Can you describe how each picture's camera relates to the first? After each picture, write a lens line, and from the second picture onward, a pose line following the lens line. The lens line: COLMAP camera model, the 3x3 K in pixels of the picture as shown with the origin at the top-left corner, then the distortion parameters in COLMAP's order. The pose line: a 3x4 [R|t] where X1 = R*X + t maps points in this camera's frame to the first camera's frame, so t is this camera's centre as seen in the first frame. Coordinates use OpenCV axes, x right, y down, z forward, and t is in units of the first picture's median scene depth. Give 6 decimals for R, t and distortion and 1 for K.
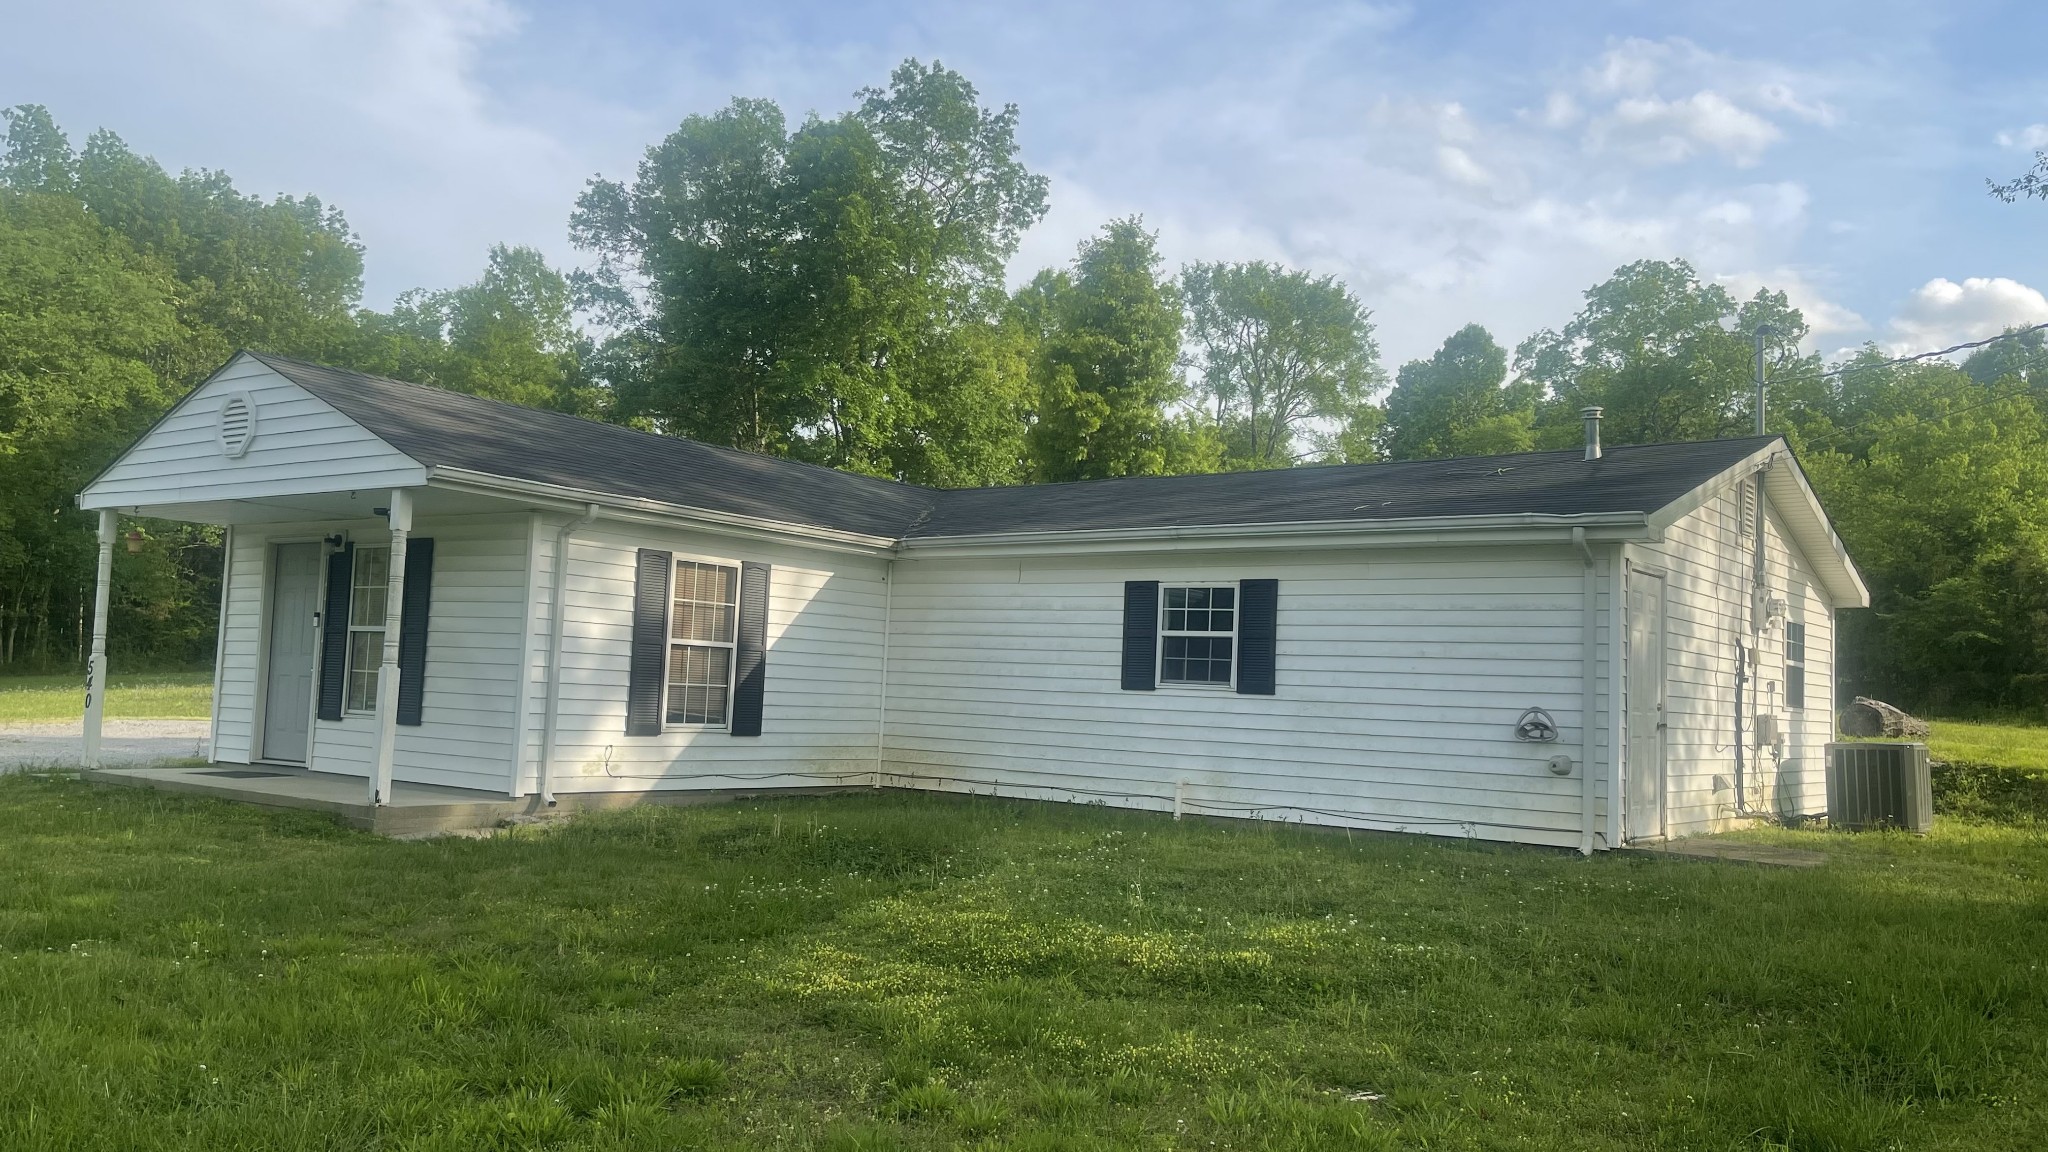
lens RADIAL K [[1592.8, 0, 1027.0], [0, 1592.8, 548.2], [0, 0, 1]] dist [0.137722, -0.175350]
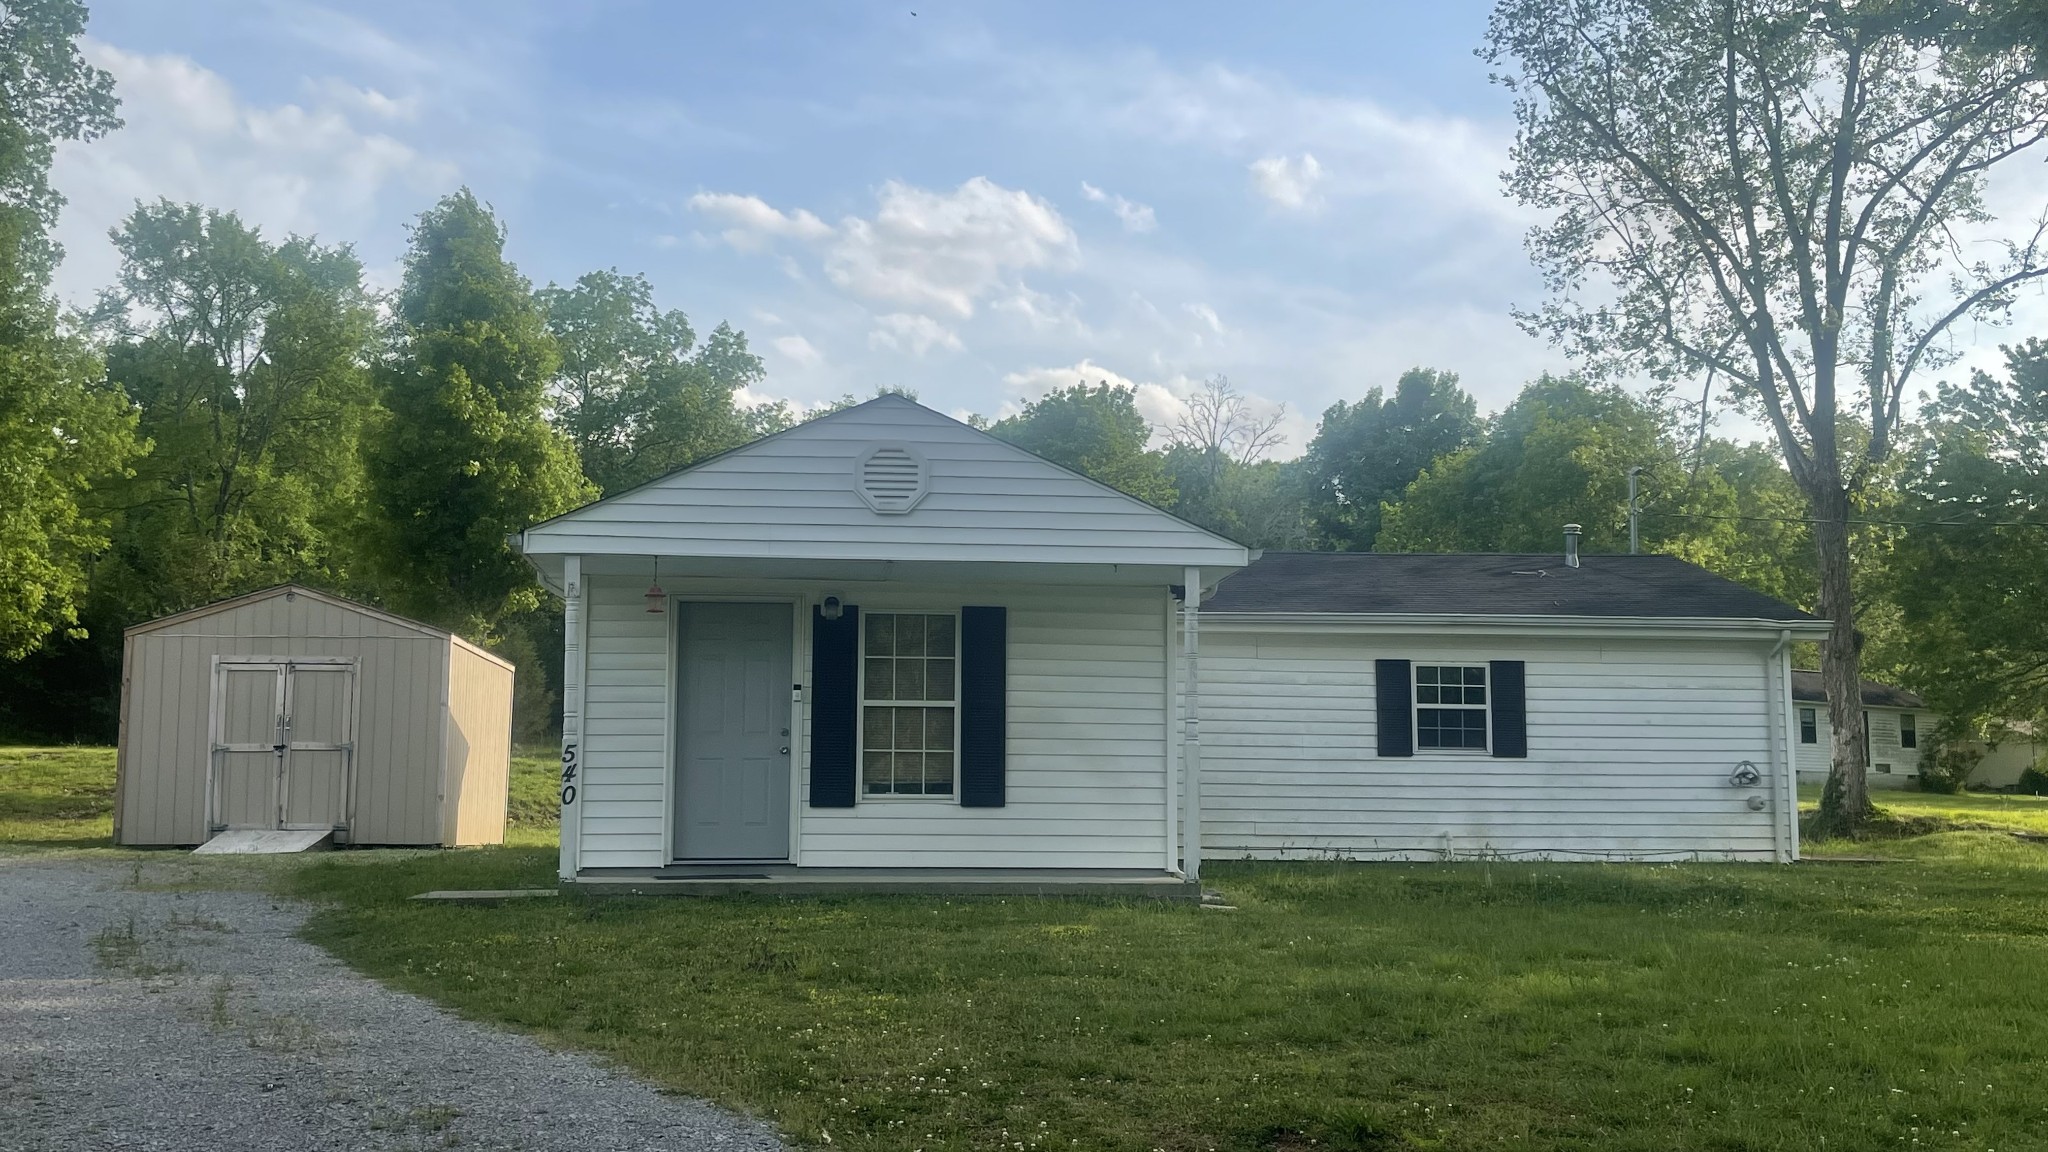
lens RADIAL K [[2069.8, 0, 1024.0], [0, 2069.8, 576.0], [0, 0, 1]] dist [0.137972, -0.009320]
pose [[0.730510, 0.037963, 0.681846, -1.162439], [-0.035424, 0.999216, -0.017681, -0.003376], [-0.681982, -0.011237, 0.731282, 0.107517]]
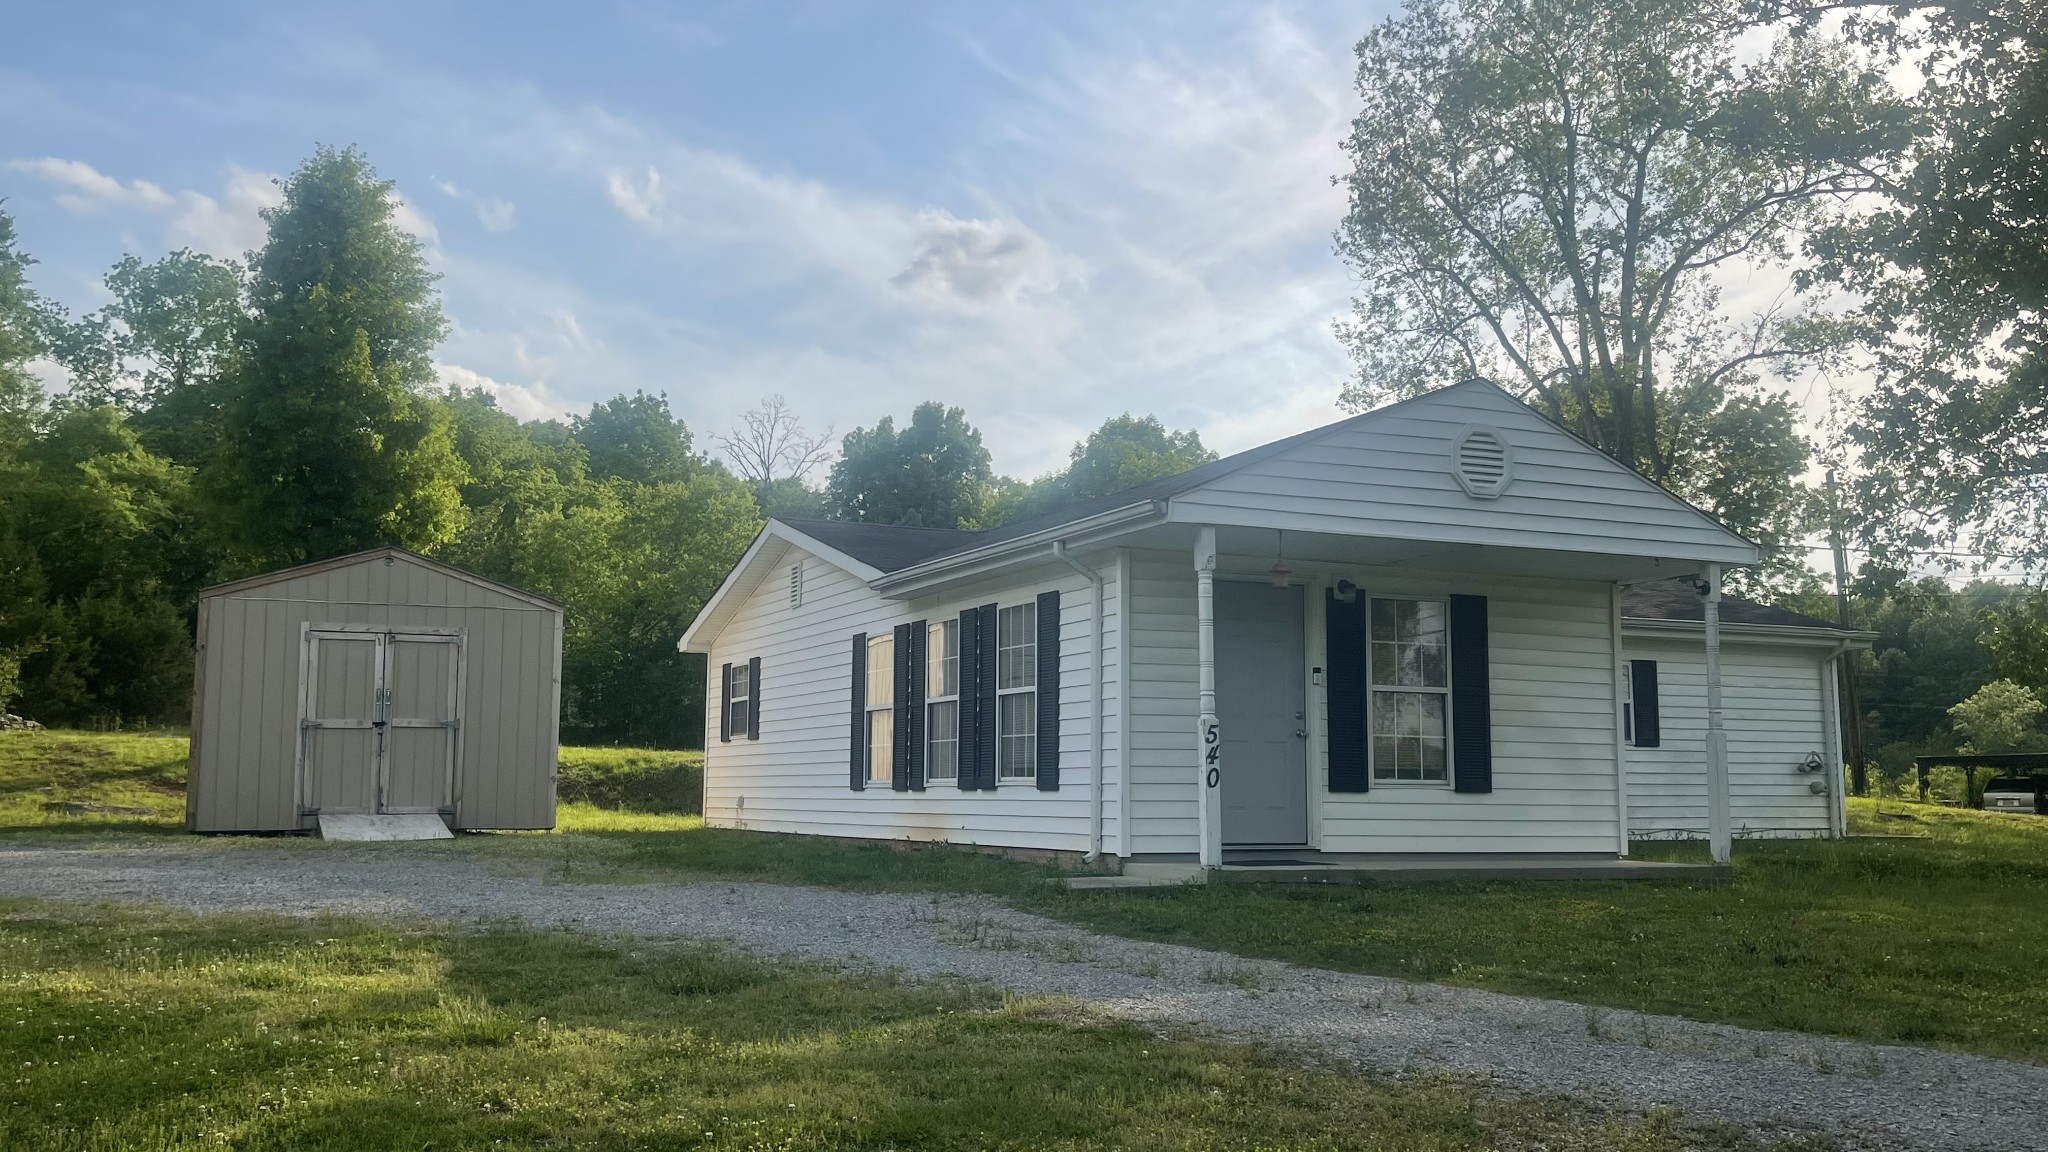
lens RADIAL K [[1872.4, 0, 1024.0], [0, 1872.4, 576.0], [0, 0, 1]] dist [0.070004, 0.000304]
pose [[0.476417, 0.062815, 0.876973, -1.450499], [-0.063227, 0.997310, -0.037086, 0.039719], [-0.876943, -0.037780, 0.479107, 0.693769]]
